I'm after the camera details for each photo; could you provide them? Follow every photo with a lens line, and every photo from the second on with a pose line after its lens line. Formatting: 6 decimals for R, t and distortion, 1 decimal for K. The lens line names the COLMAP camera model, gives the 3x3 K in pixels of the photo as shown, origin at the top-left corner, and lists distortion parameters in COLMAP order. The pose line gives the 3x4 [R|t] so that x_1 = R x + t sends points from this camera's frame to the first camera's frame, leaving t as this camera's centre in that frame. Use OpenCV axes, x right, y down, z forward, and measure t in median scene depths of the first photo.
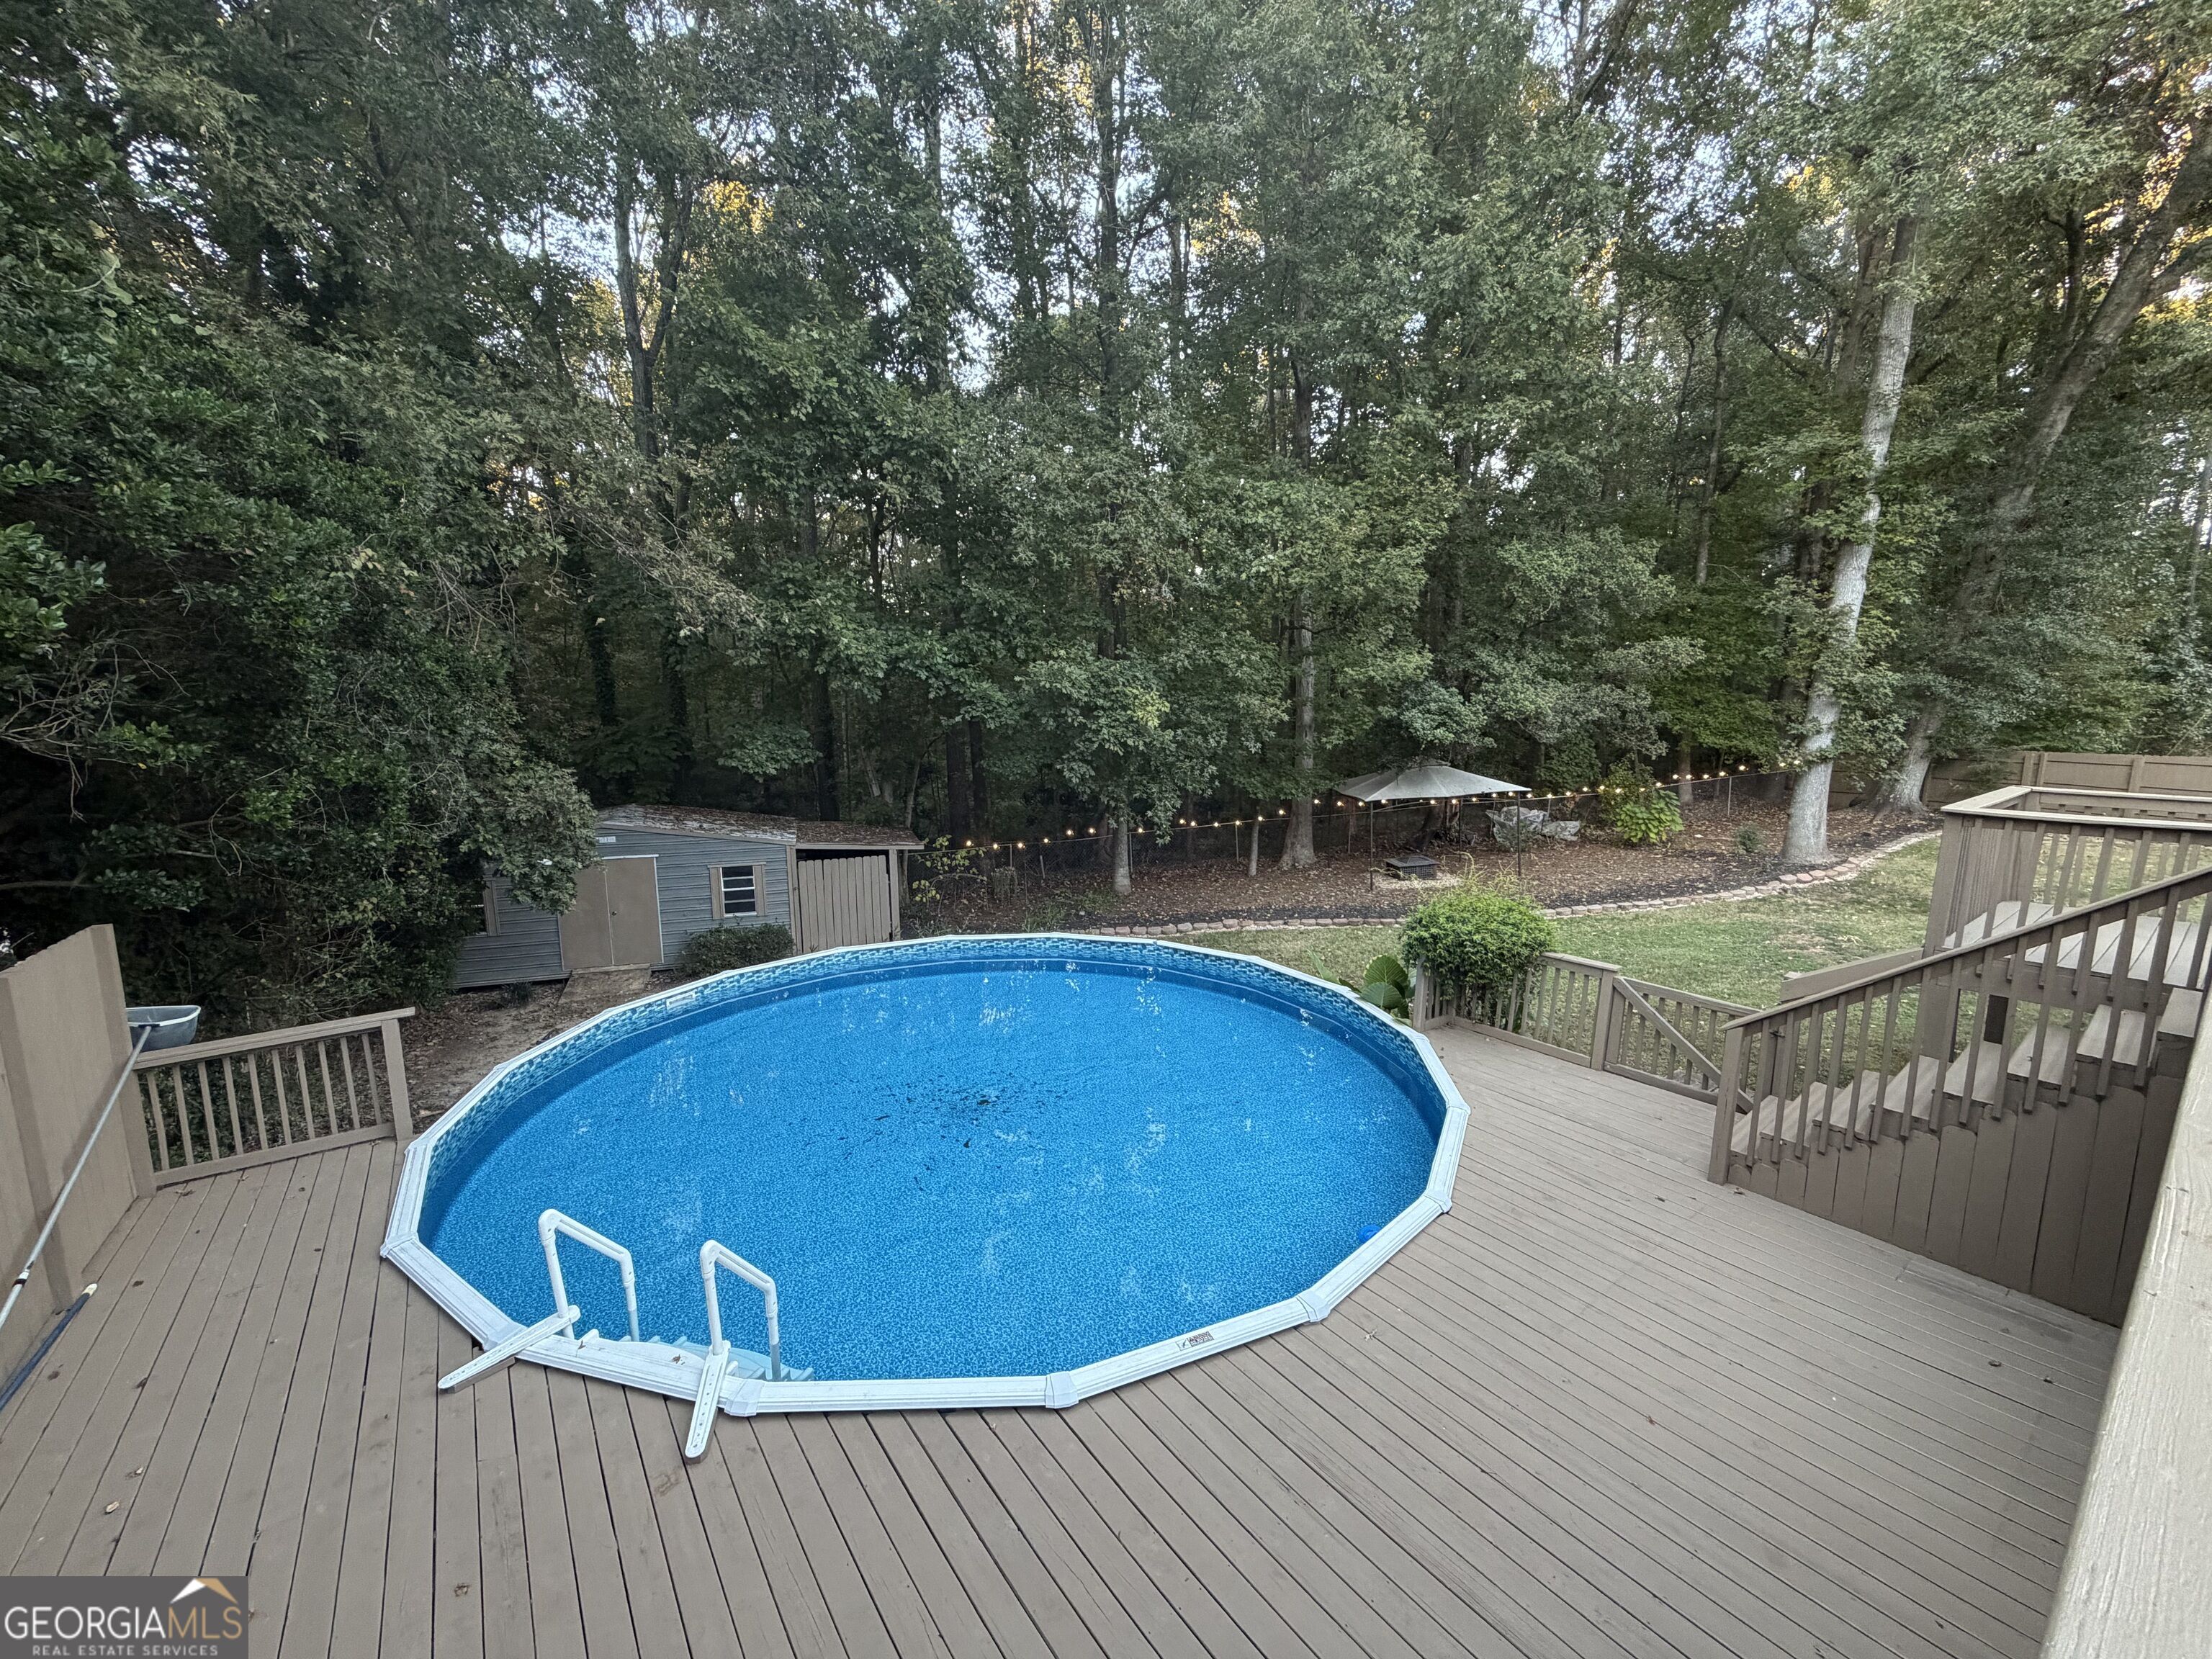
lens RADIAL K [[876.7, 0, 1099.2], [0, 876.7, 830.9], [0, 0, 1]] dist [-0.003061, -0.000388]
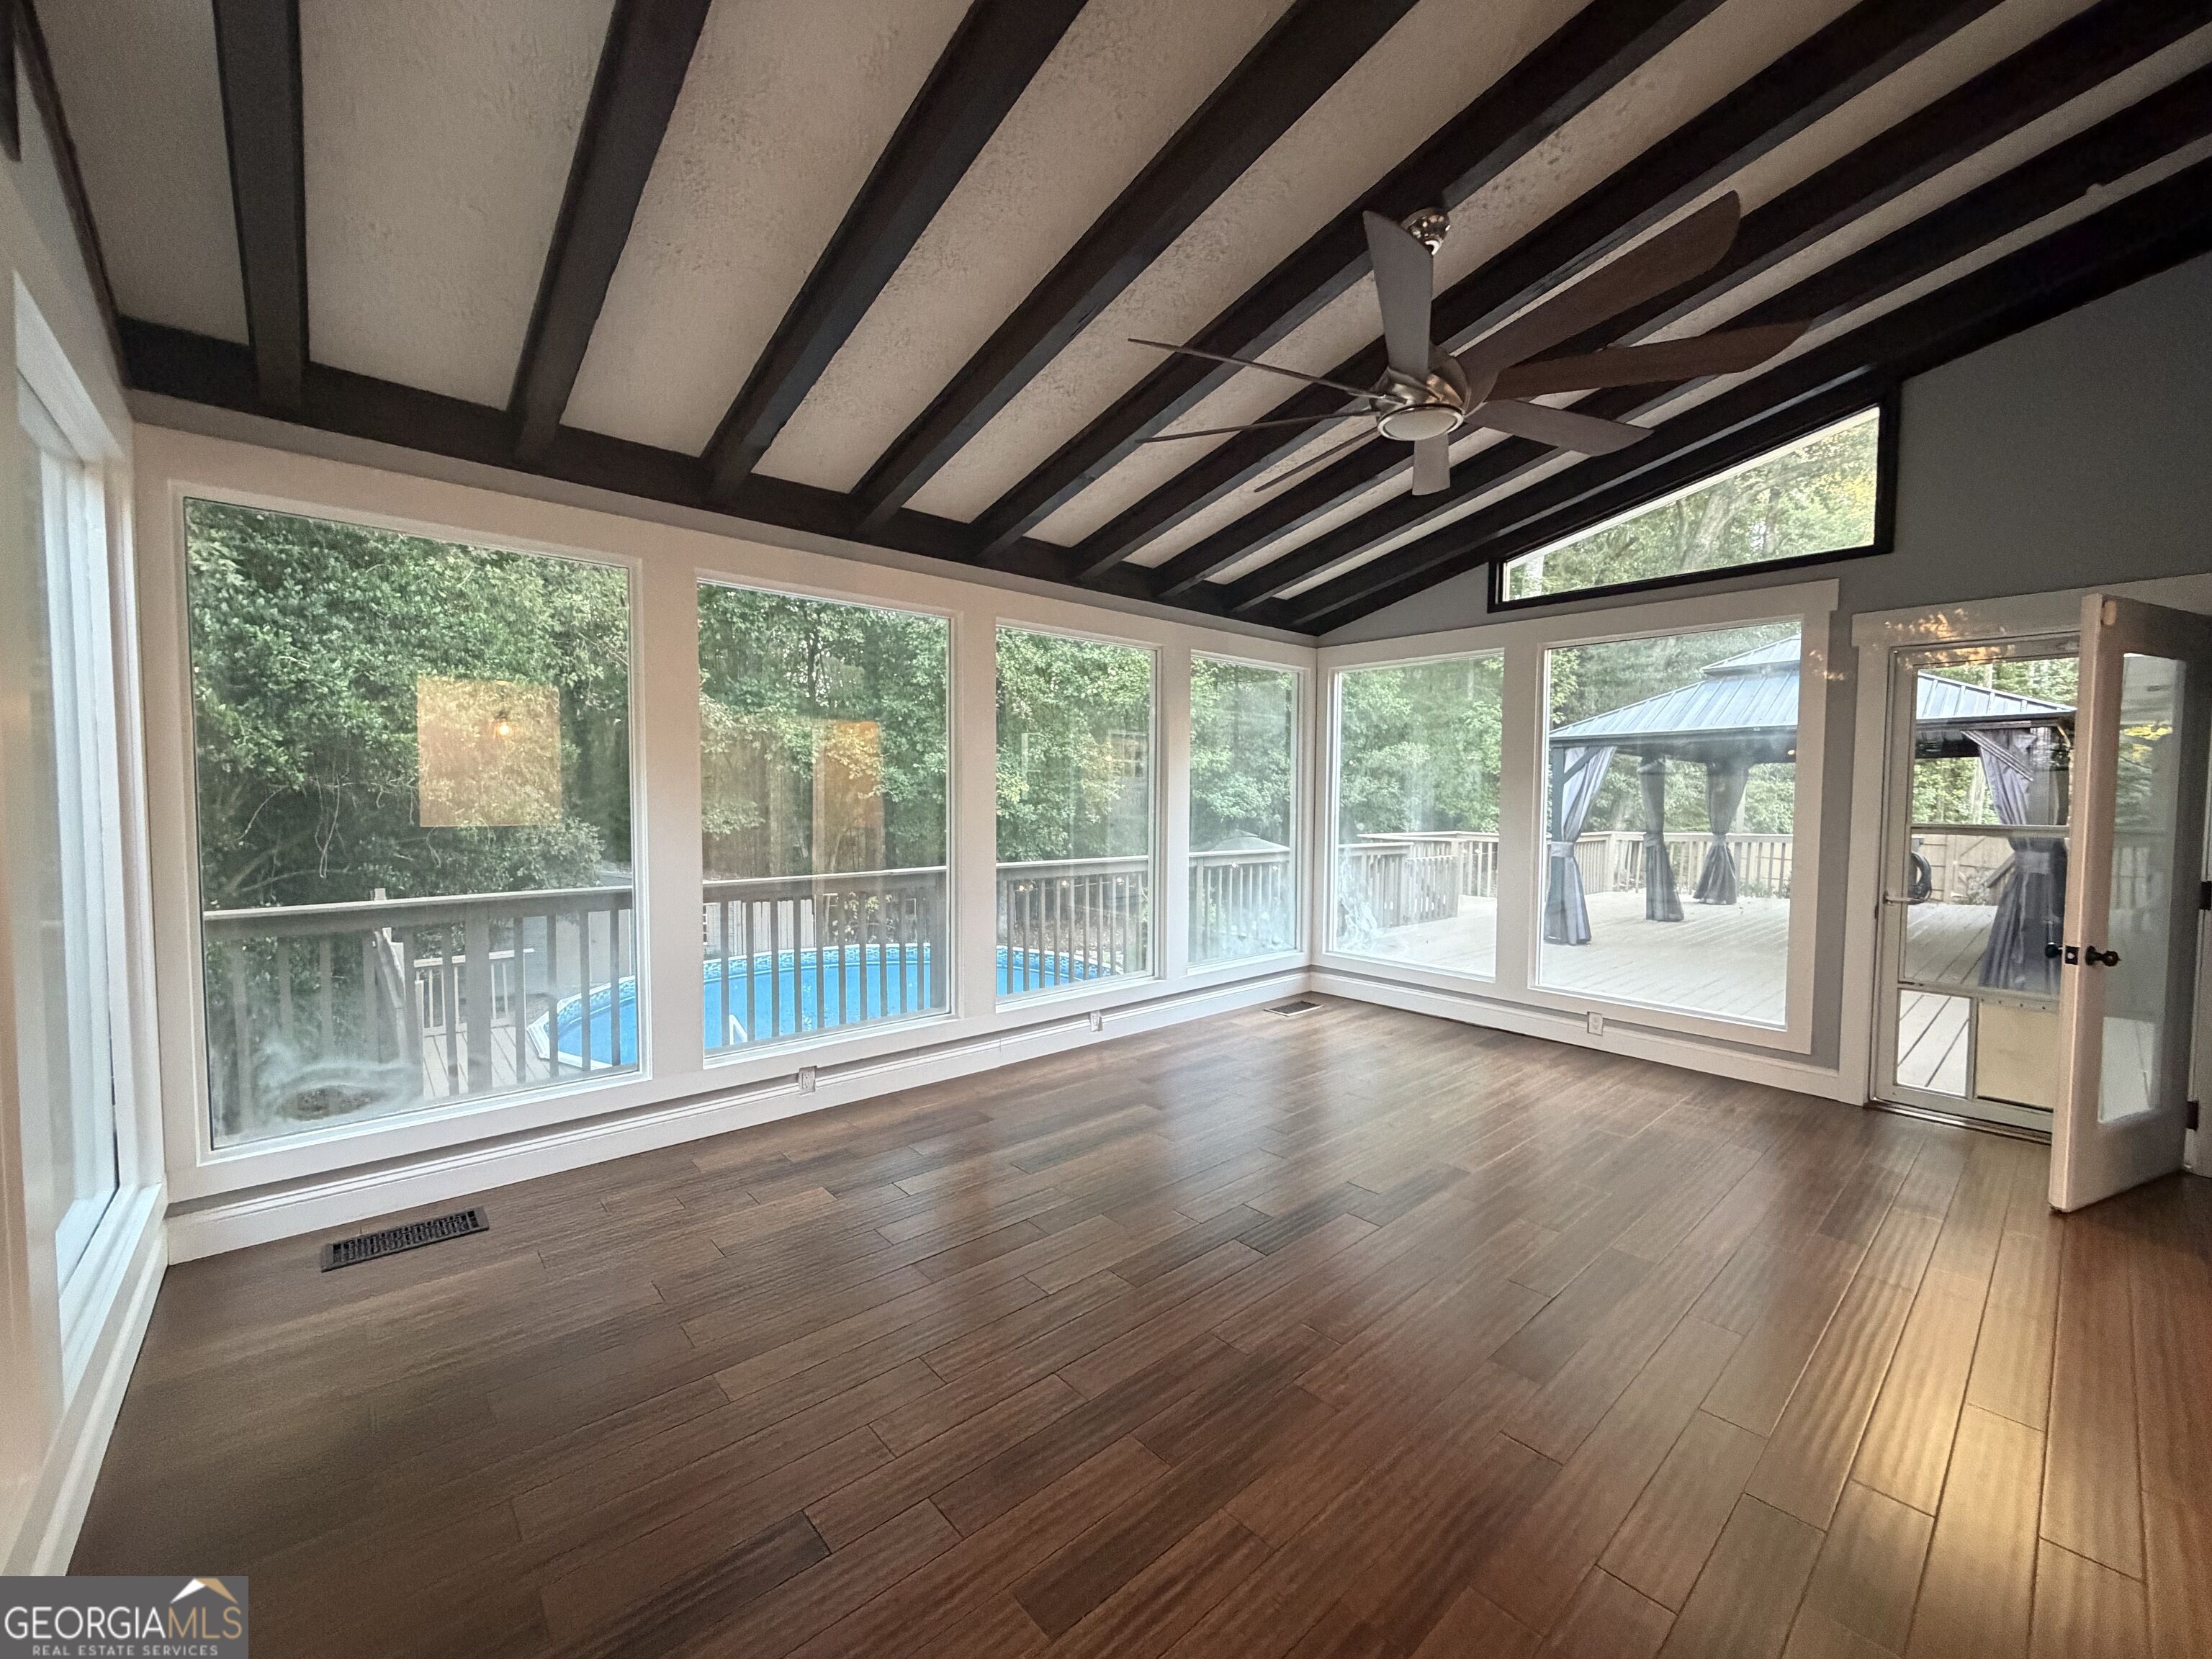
lens RADIAL K [[876.7, 0, 1100.1], [0, 876.7, 833.4], [0, 0, 1]] dist [-0.003061, -0.000388]
pose [[0.996772, 0.009570, 0.079716, 0.075038], [-0.001710, 0.995176, -0.098095, 0.057093], [-0.080270, 0.097642, 0.991979, -0.322677]]
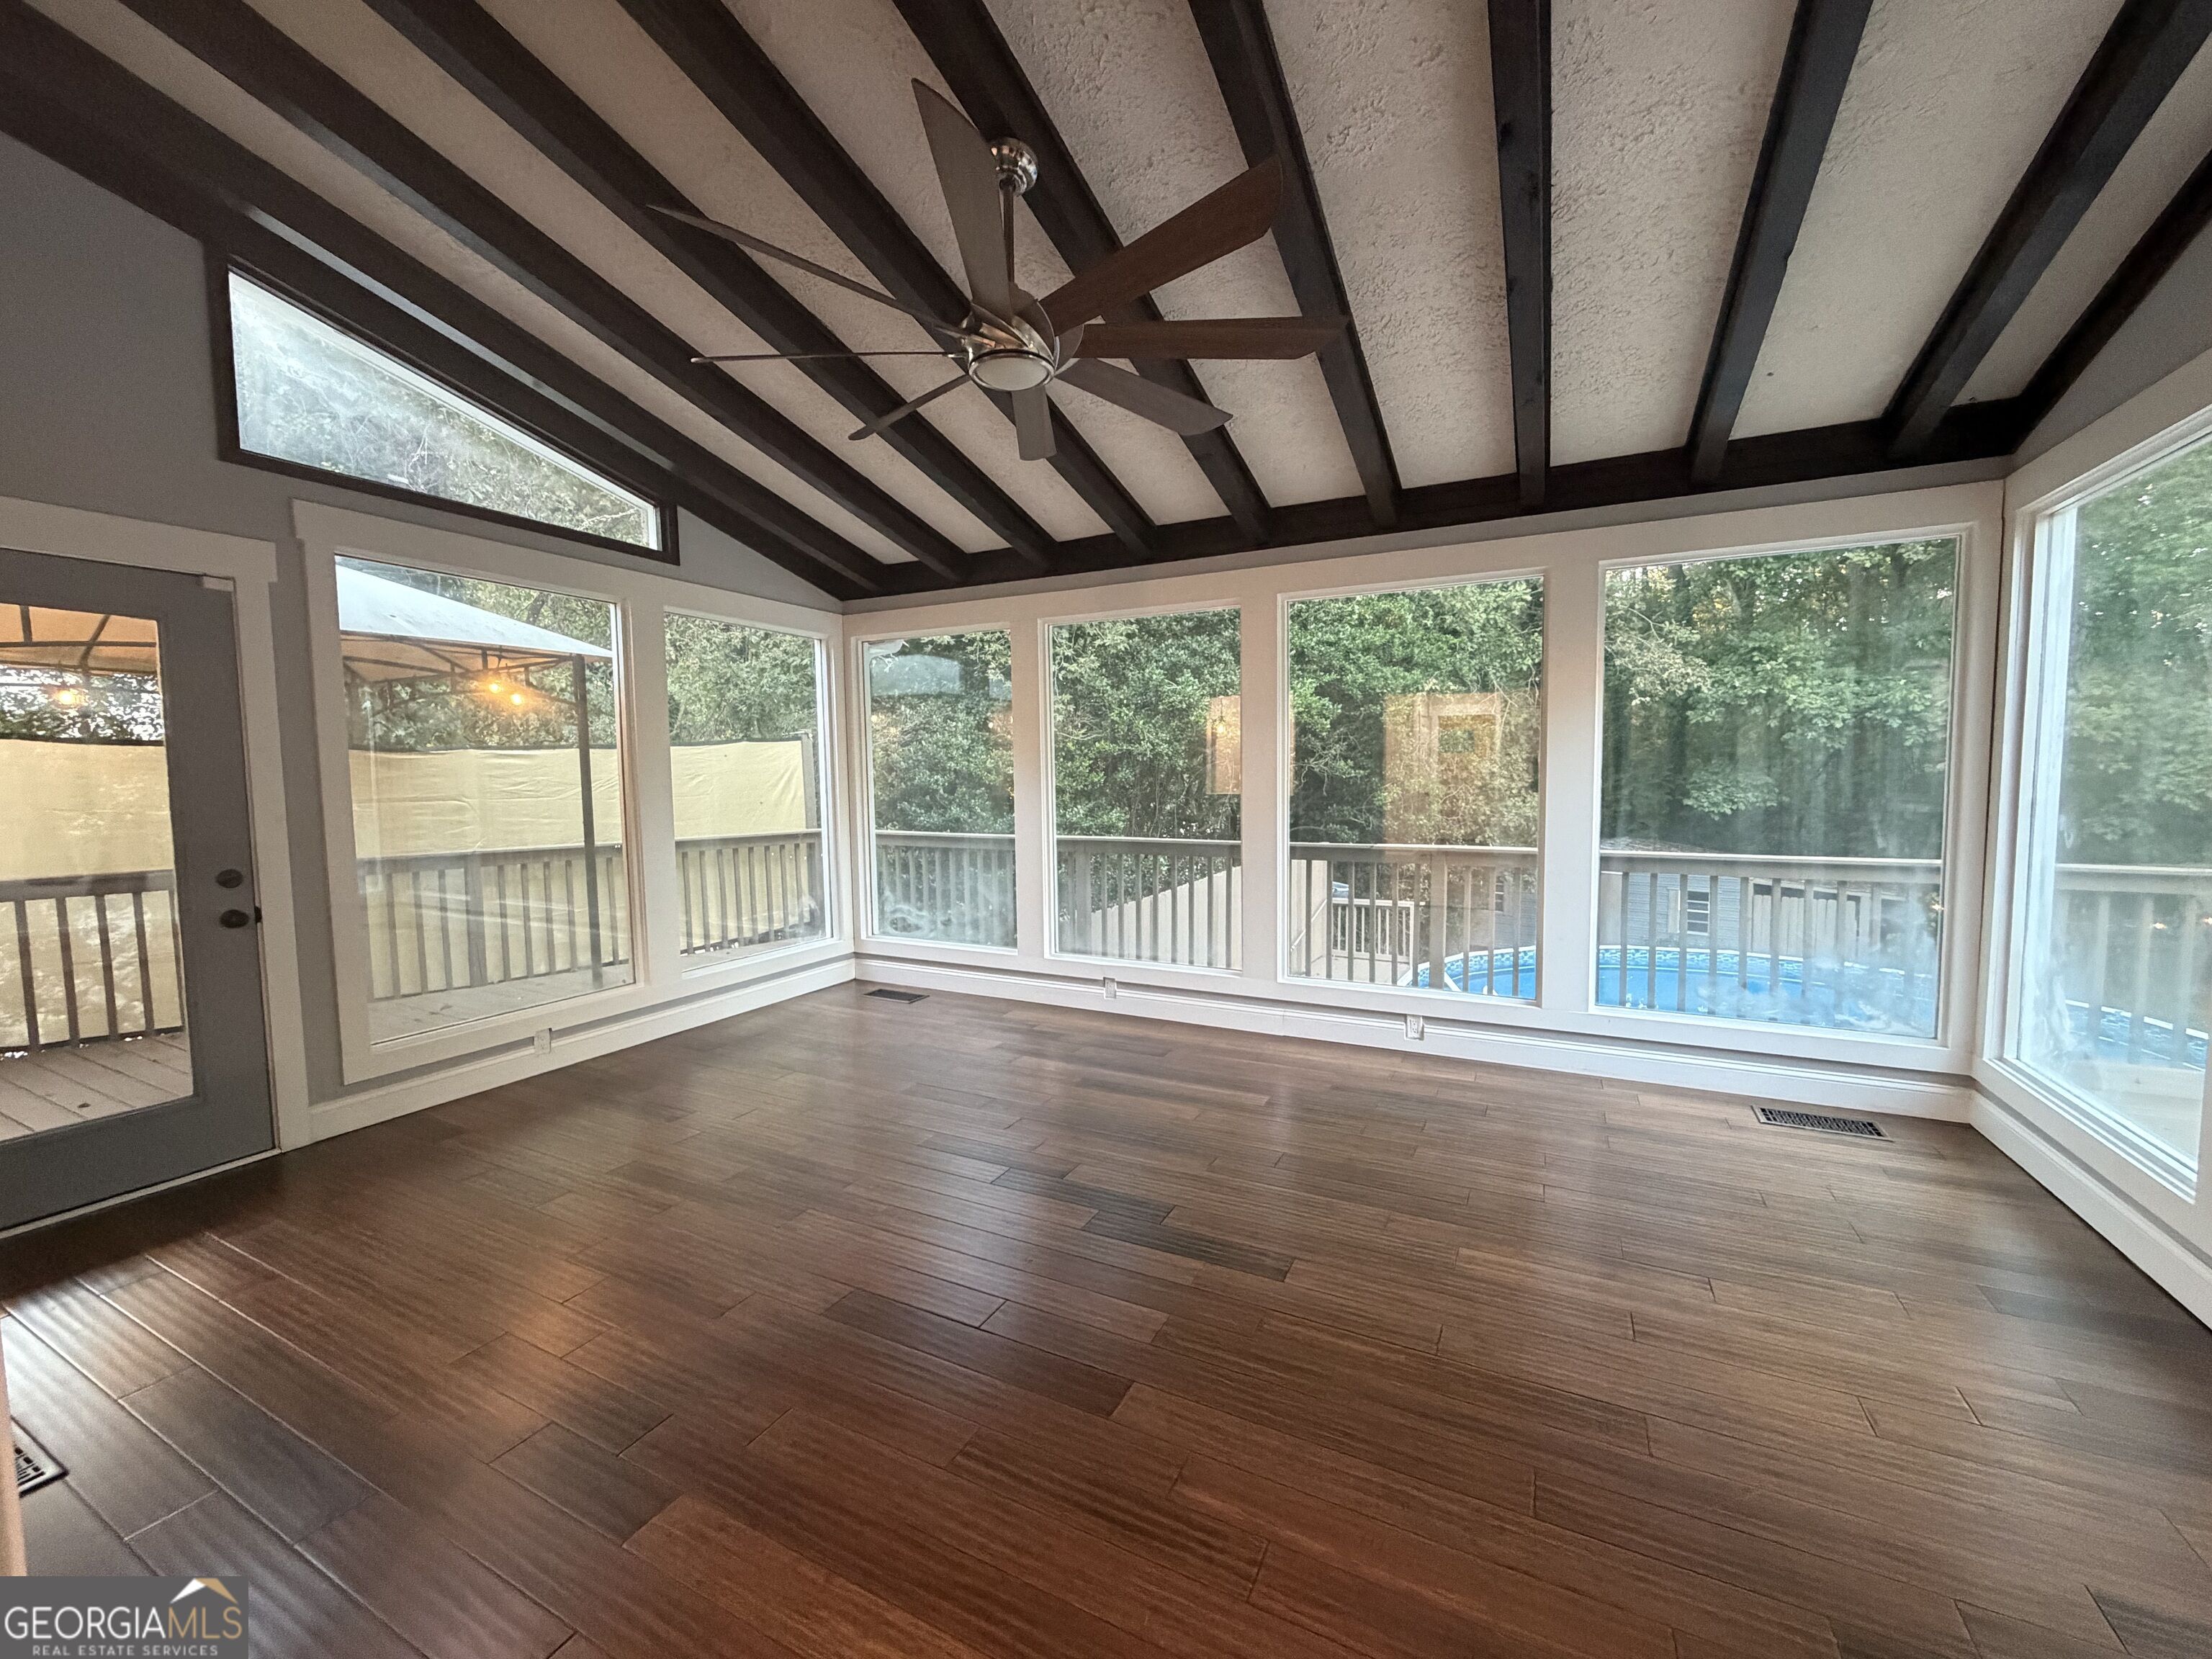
lens RADIAL K [[876.7, 0, 1110.7], [0, 876.7, 832.9], [0, 0, 1]] dist [-0.003061, -0.000388]
pose [[0.441812, 0.065007, -0.894749, 0.279197], [-0.121817, 0.992481, 0.011956, 0.042523], [0.888799, 0.103713, 0.446409, -0.226671]]
